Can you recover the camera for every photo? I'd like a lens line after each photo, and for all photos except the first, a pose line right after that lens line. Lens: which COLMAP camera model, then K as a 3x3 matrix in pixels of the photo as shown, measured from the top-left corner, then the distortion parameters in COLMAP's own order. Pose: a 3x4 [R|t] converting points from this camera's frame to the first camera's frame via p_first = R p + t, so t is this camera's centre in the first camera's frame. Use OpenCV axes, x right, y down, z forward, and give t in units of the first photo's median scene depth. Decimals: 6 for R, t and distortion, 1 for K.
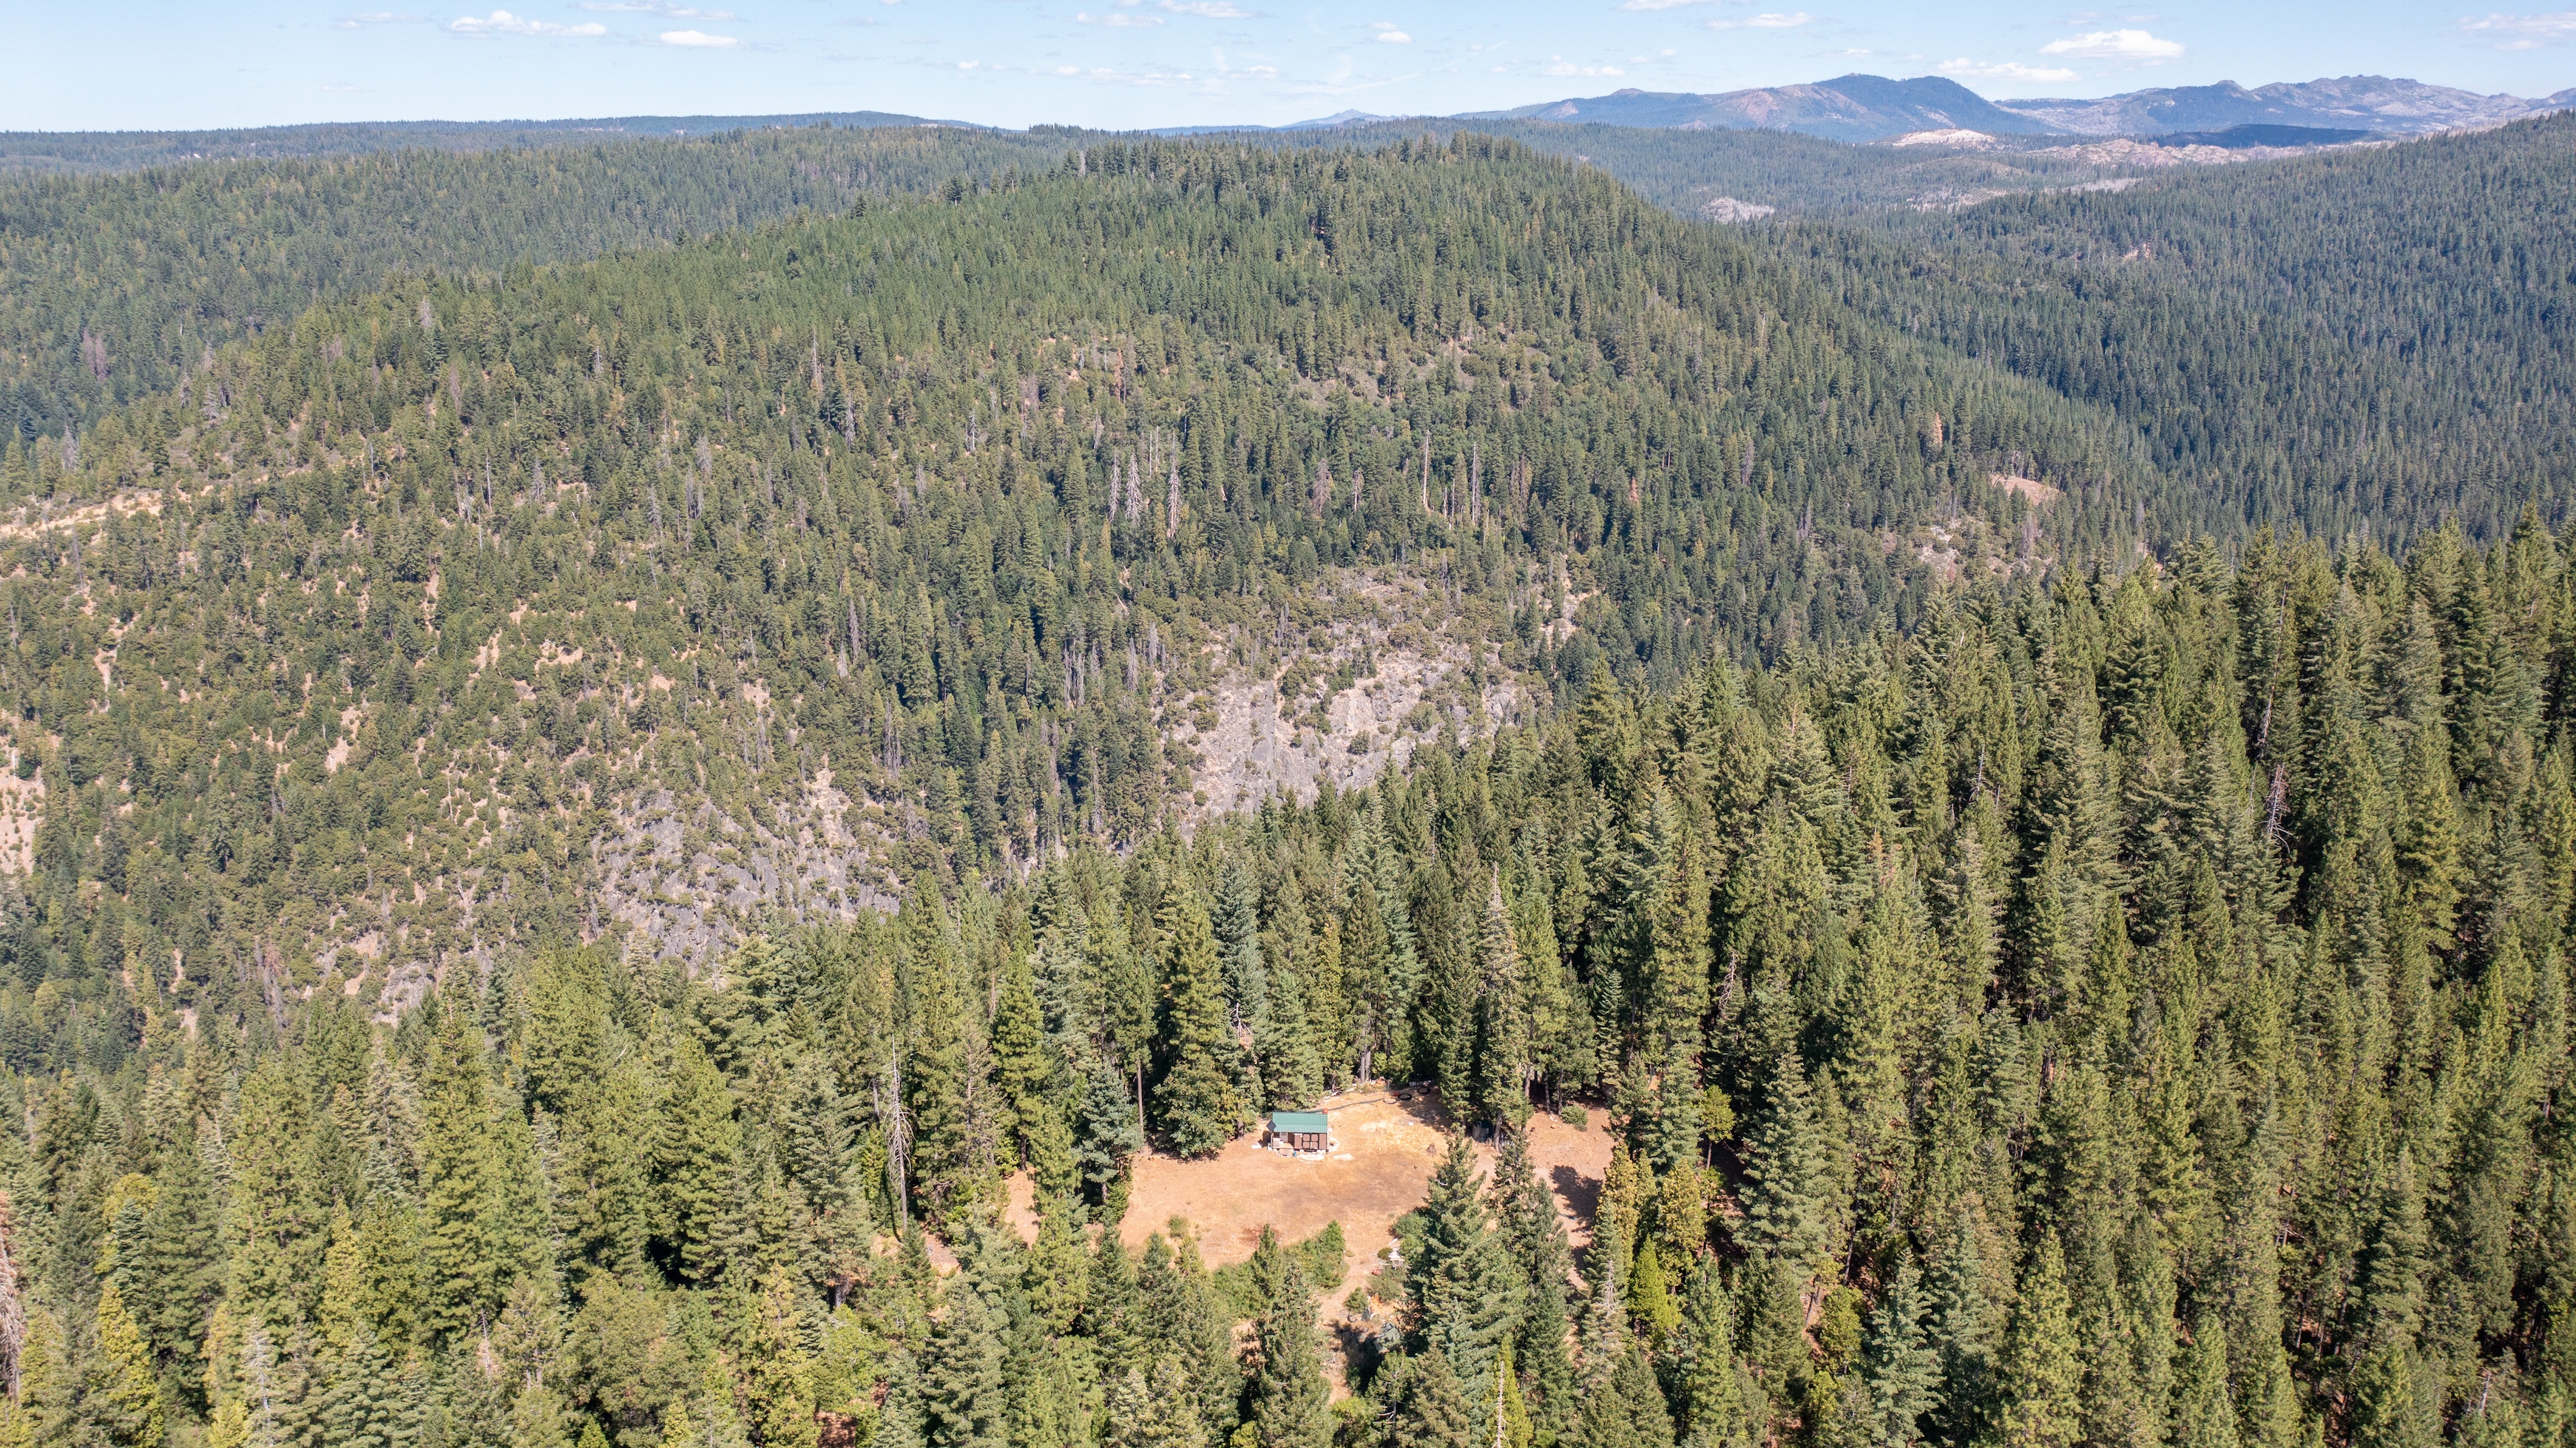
lens RADIAL K [[2038.9, 0, 1277.3], [0, 2038.9, 720.8], [0, 0, 1]] dist [-0.025913, 0.025853]
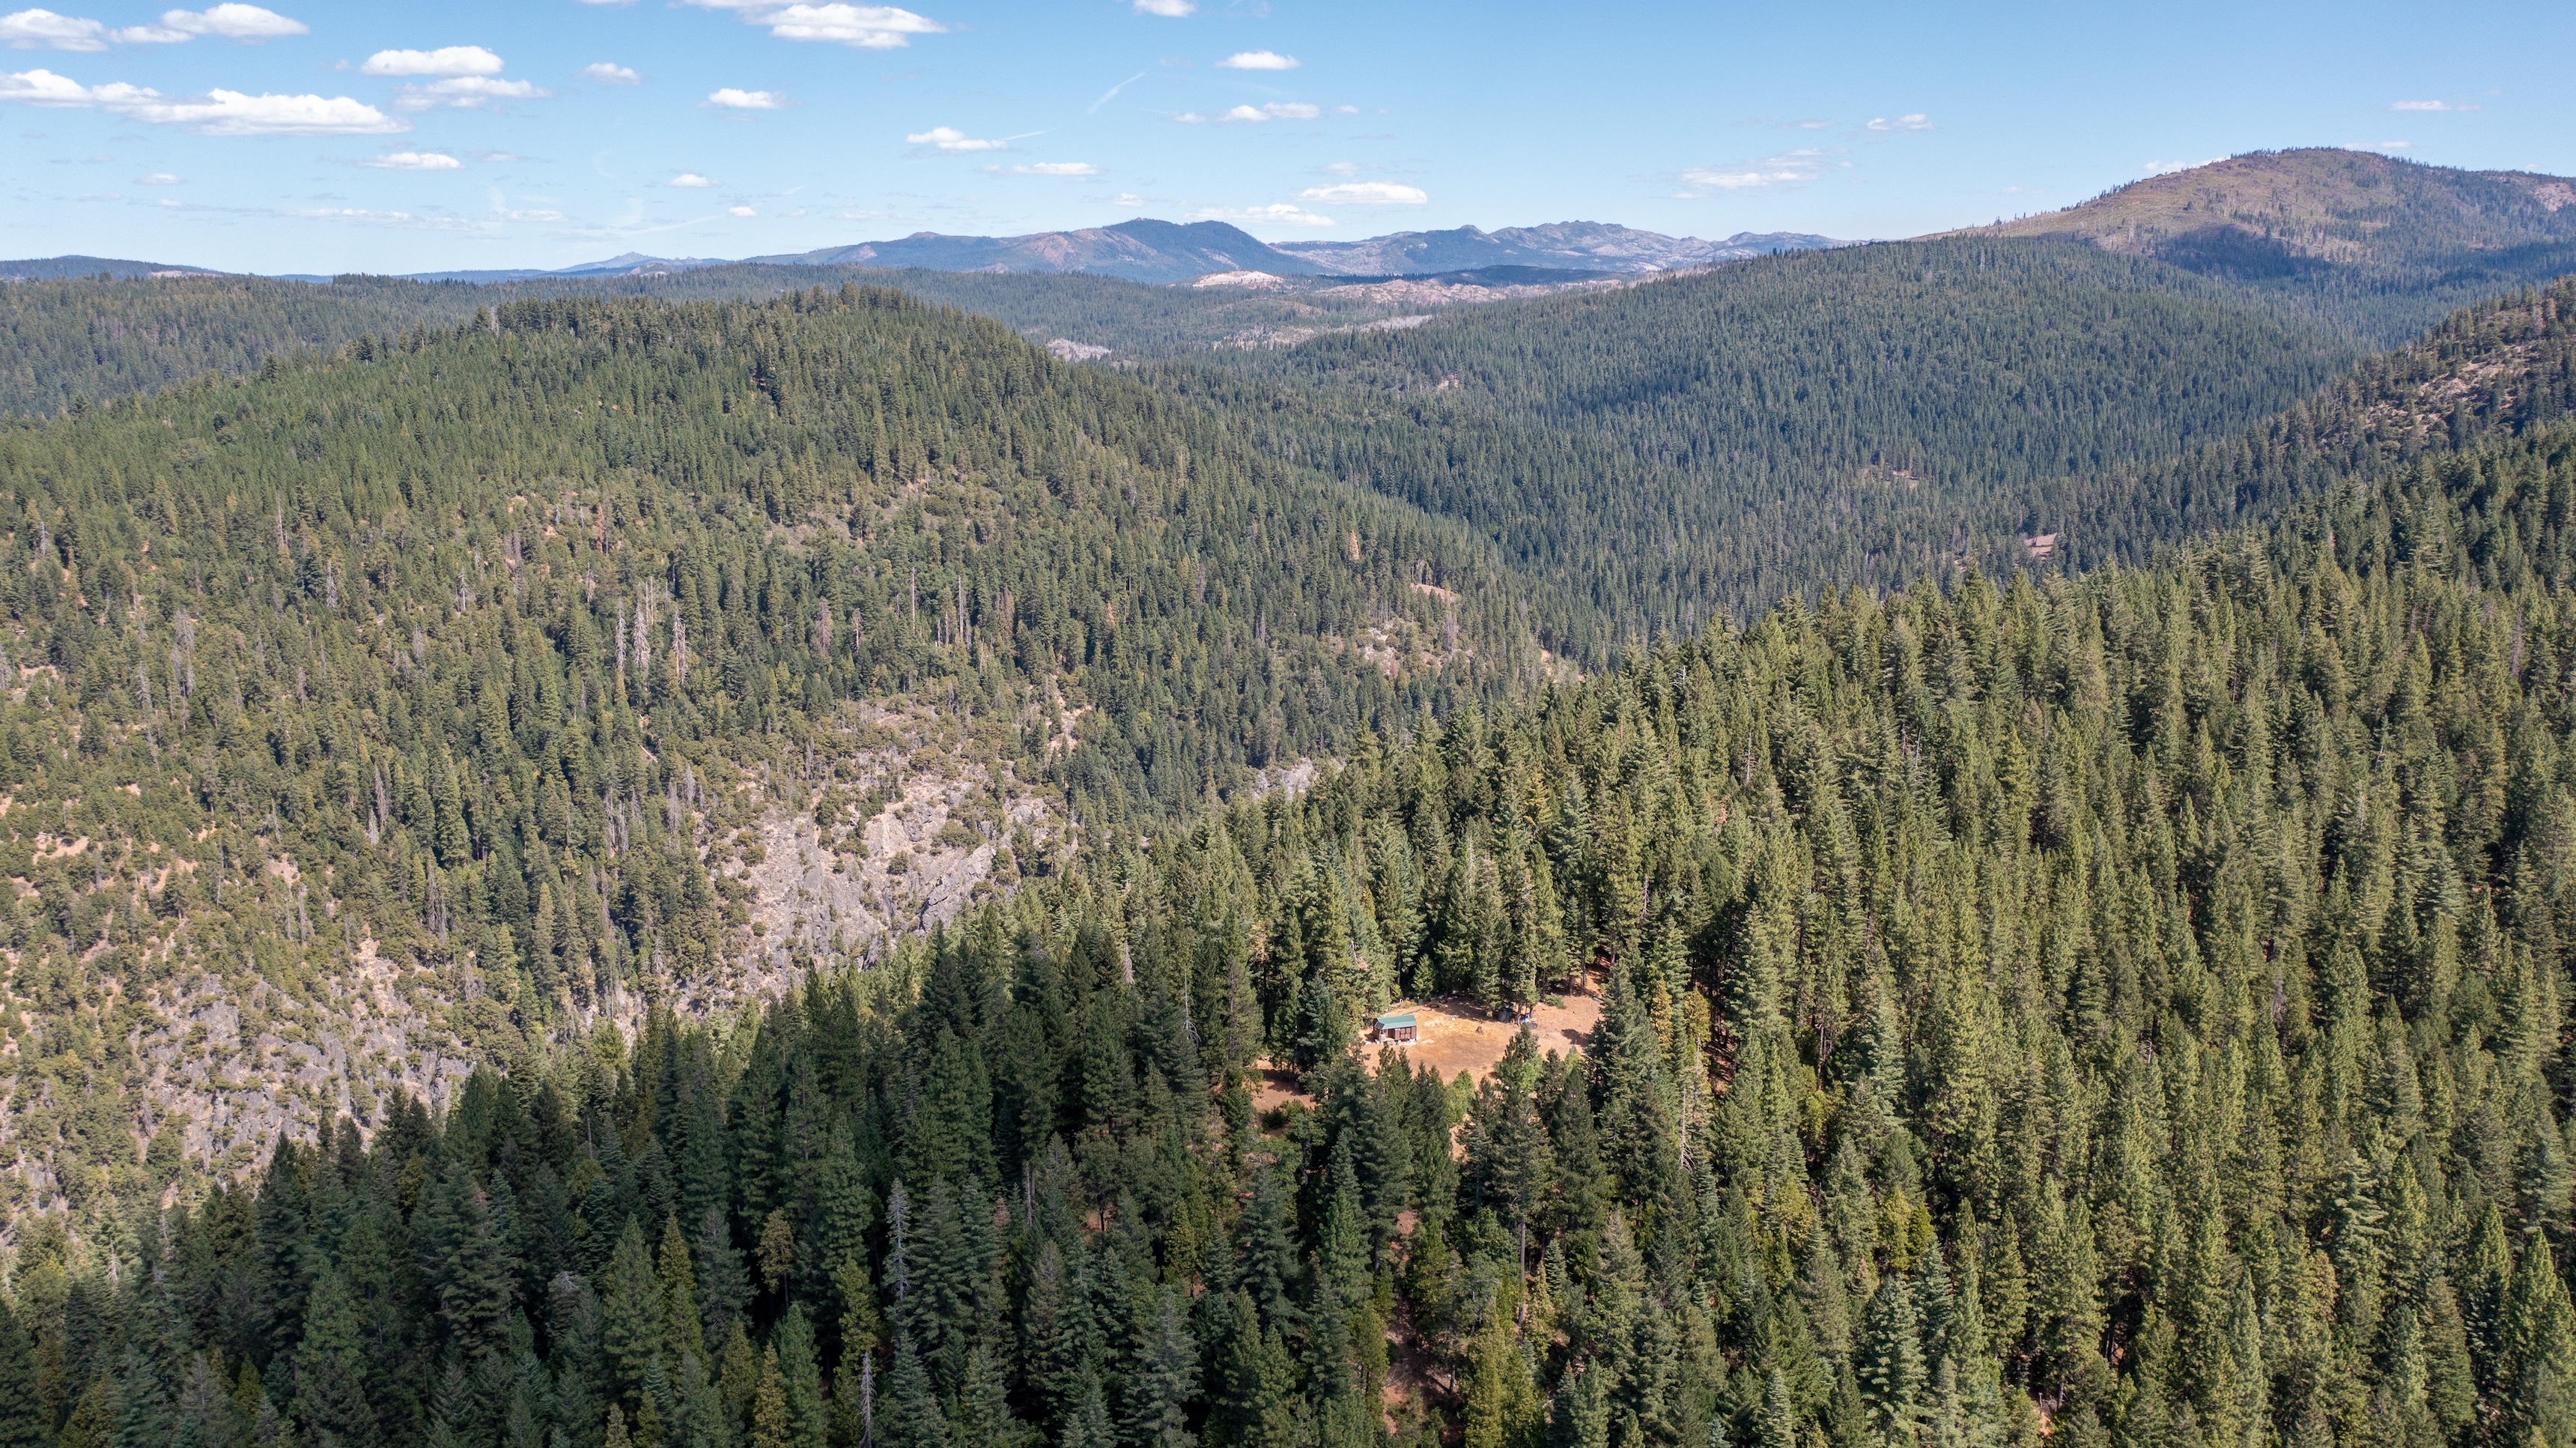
lens RADIAL K [[2062.2, 0, 1284.3], [0, 2062.2, 725.1], [0, 0, 1]] dist [-0.015402, 0.000772]
pose [[0.943558, -0.074240, 0.322778, -0.103093], [0.095350, 0.994184, -0.050065, 0.011384], [-0.317184, 0.078016, 0.945150, -0.070724]]
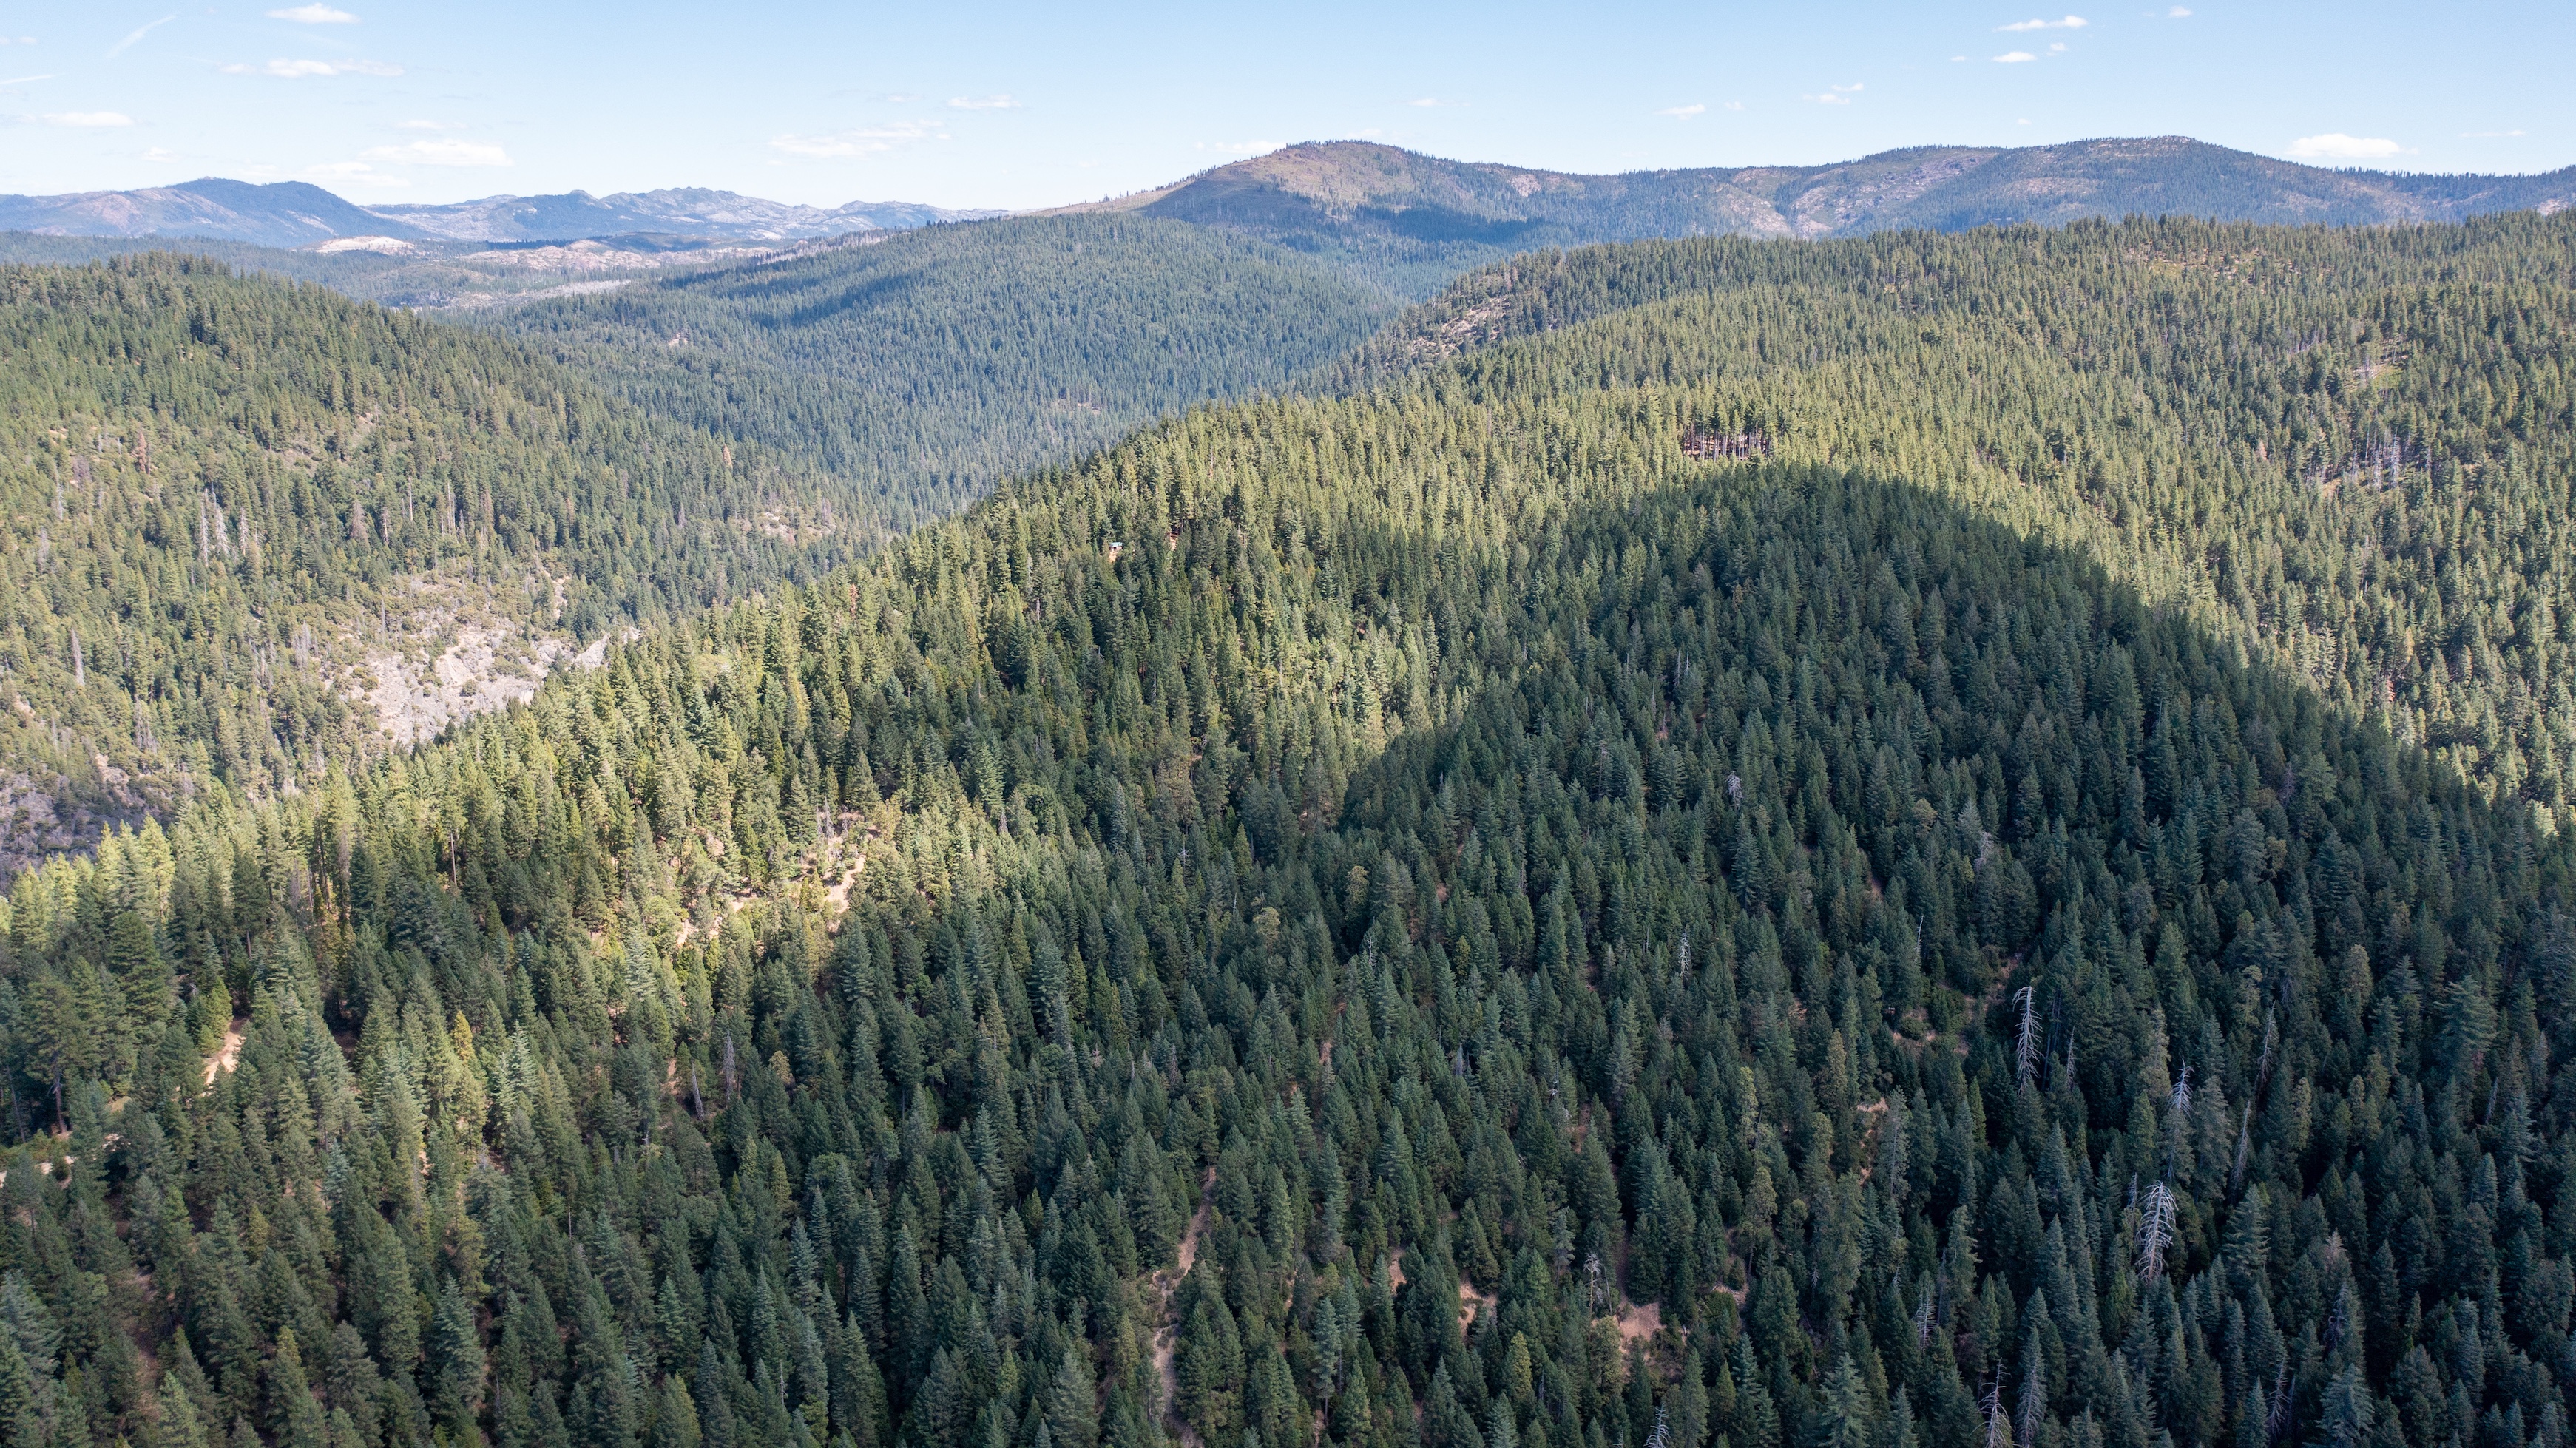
lens RADIAL K [[2038.9, 0, 1277.3], [0, 2038.9, 720.8], [0, 0, 1]] dist [-0.025913, 0.025853]
pose [[0.725932, -0.154100, 0.670280, -0.469458], [0.185452, 0.982335, 0.024993, 0.095646], [-0.662291, 0.106162, 0.741687, -0.389329]]
